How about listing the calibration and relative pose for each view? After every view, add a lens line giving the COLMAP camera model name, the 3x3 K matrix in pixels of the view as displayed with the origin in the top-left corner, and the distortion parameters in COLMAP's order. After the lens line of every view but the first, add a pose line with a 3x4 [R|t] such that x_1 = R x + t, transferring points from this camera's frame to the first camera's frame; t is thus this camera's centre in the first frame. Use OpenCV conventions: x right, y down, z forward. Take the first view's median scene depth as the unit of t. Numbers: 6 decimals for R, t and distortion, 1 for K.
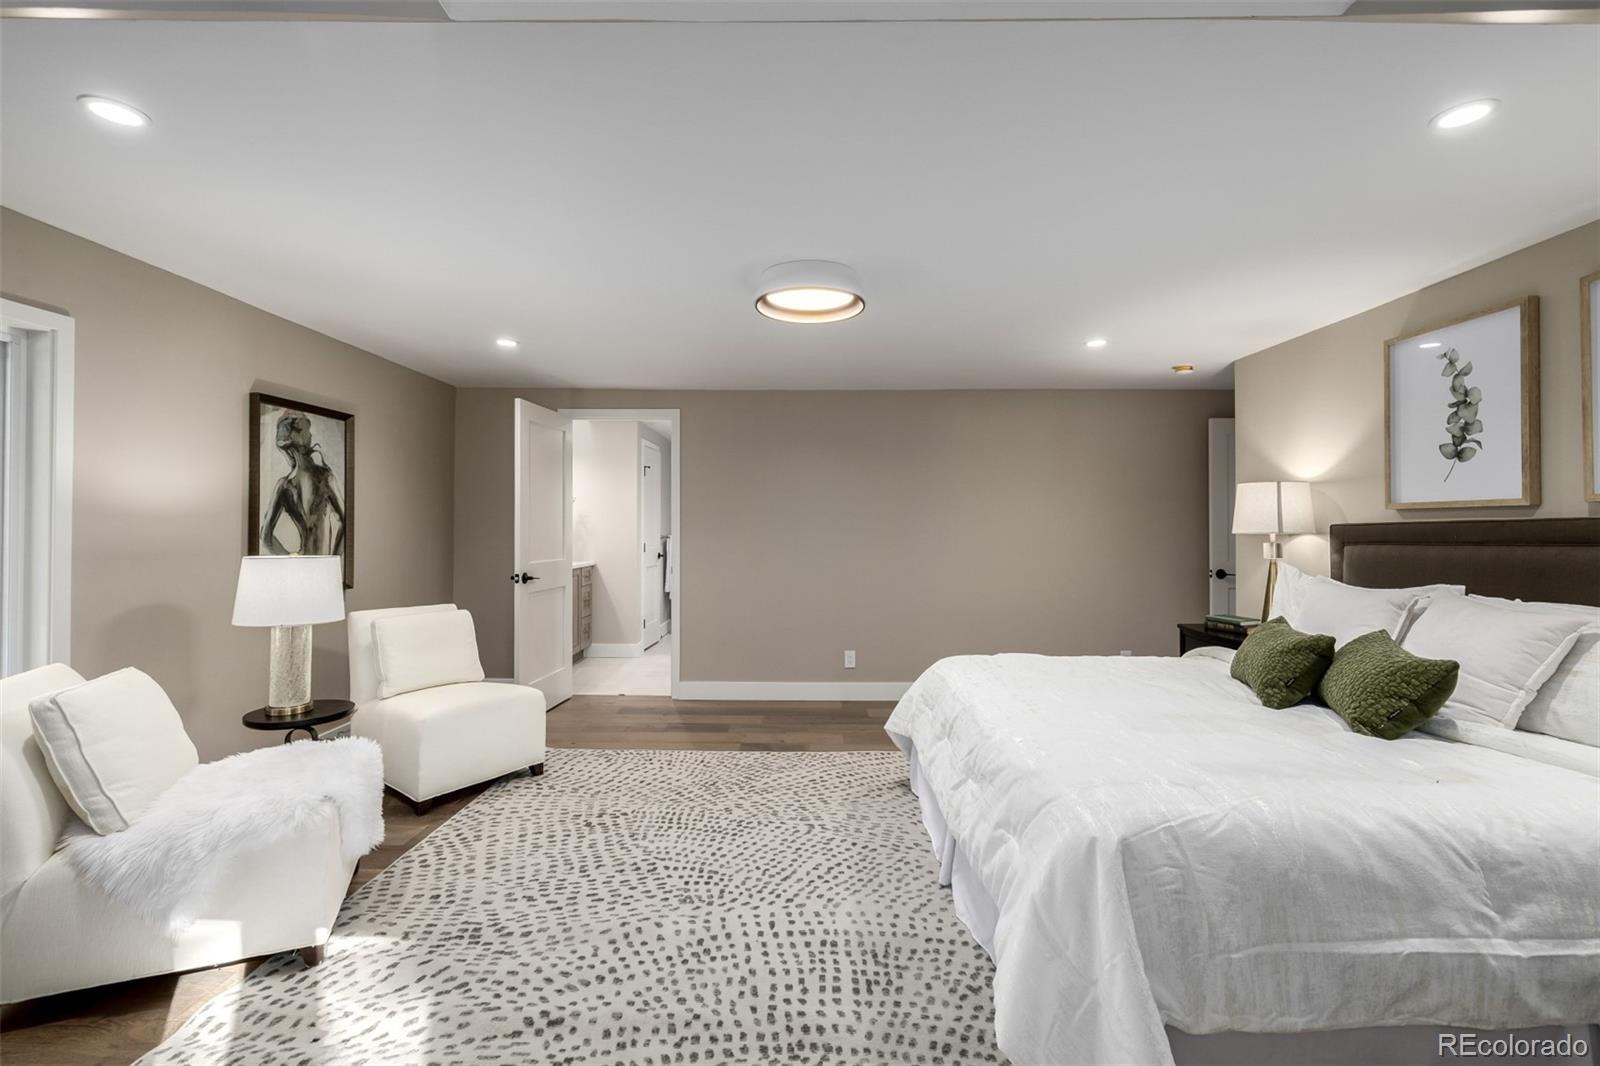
lens RADIAL K [[676.1, 0, 799.4], [0, 676.1, 524.6], [0, 0, 1]] dist [-0.001757, 0.001105]
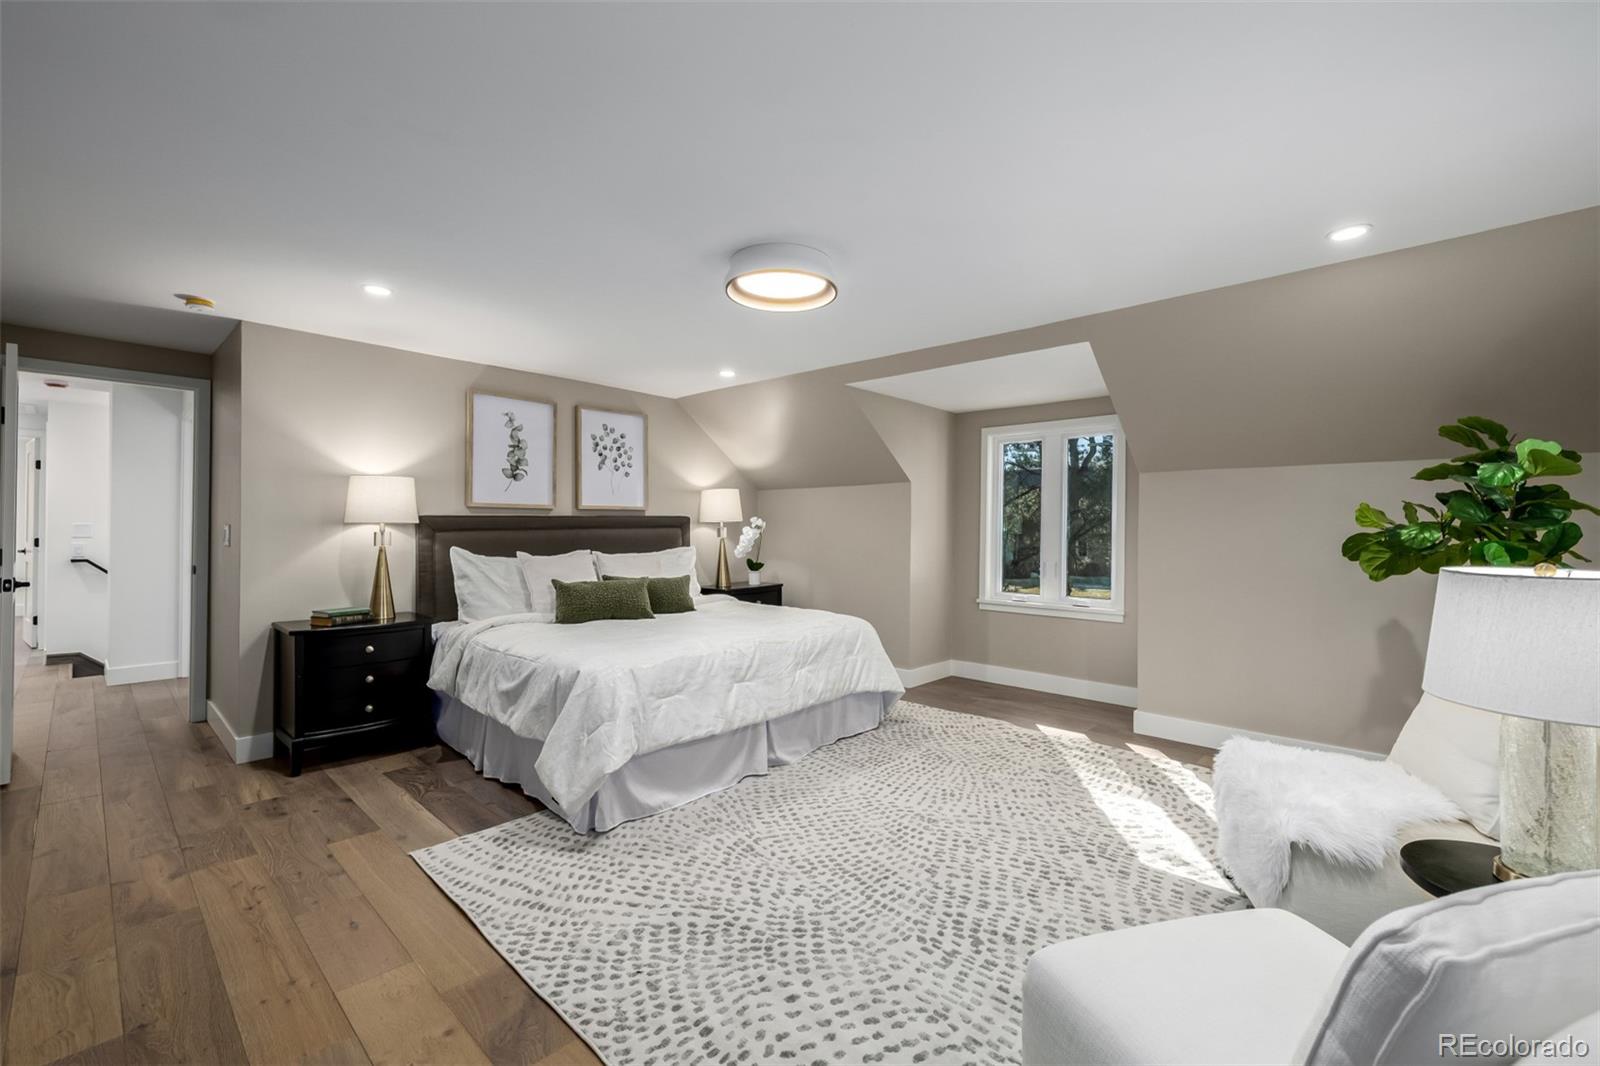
lens RADIAL K [[676.1, 0, 809.3], [0, 676.1, 527.1], [0, 0, 1]] dist [-0.001757, 0.001105]
pose [[-0.747383, -0.004608, 0.664378, -0.611541], [-0.009741, 0.999944, -0.004024, 0.019975], [-0.664322, -0.009479, -0.747386, 1.555719]]
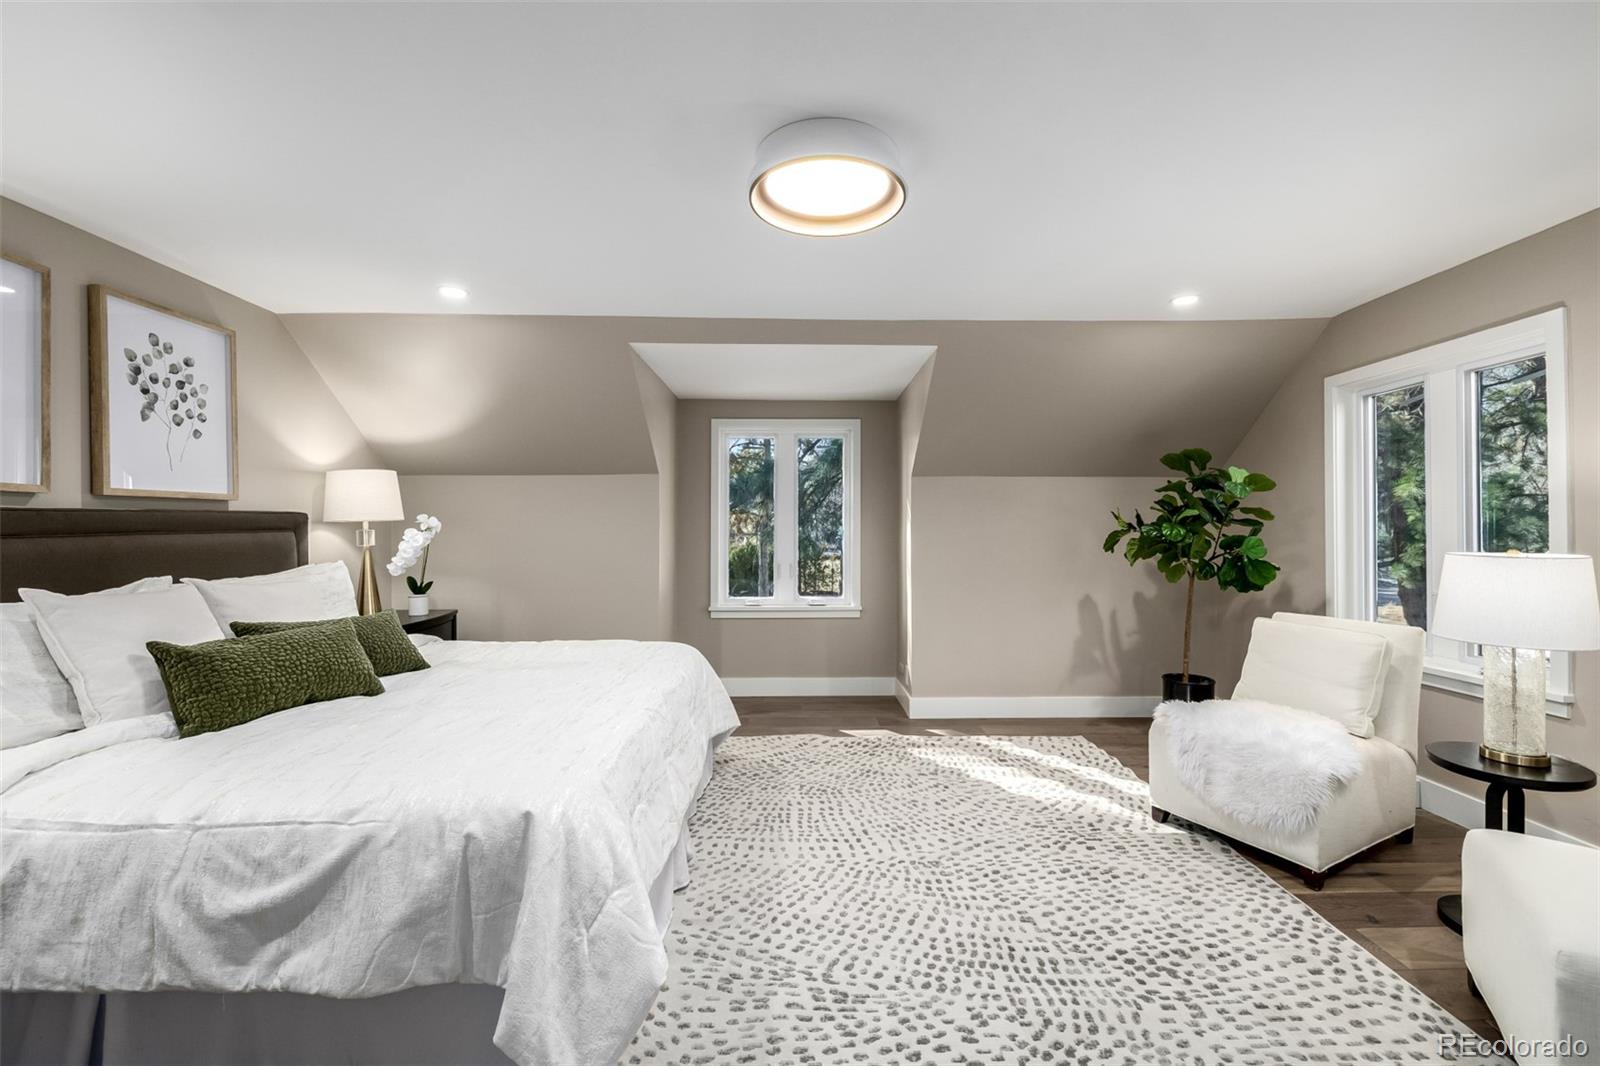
lens RADIAL K [[676.1, 0, 815.0], [0, 676.1, 532.8], [0, 0, 1]] dist [-0.001757, 0.001105]
pose [[-0.999082, 0.000460, -0.042826, 0.053694], [0.000473, 1.000000, -0.000293, 0.020761], [0.042826, -0.000313, -0.999082, 1.550984]]
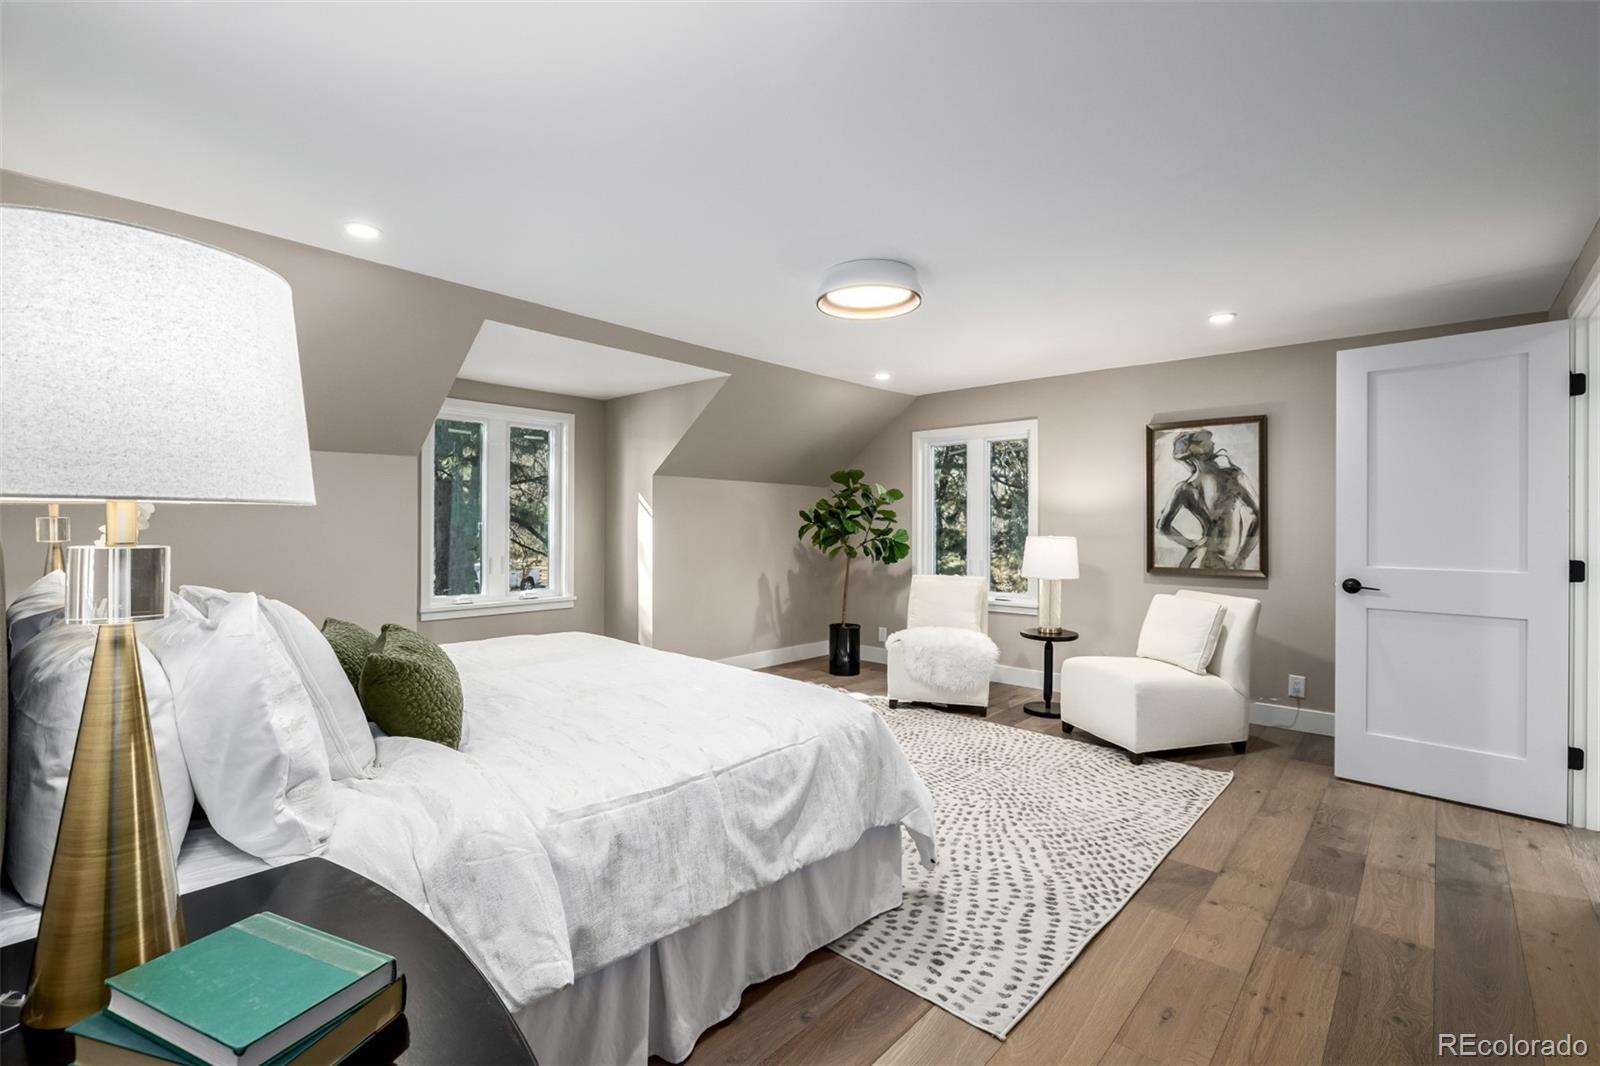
lens RADIAL K [[708.1, 0, 800.3], [0, 708.1, 532.0], [0, 0, 1]] dist [-0.005351, -0.000093]
pose [[-0.654764, 0.003073, -0.755827, 0.837223], [-0.004145, 0.999962, 0.007656, 0.022190], [0.755822, 0.008146, -0.654726, 1.496341]]
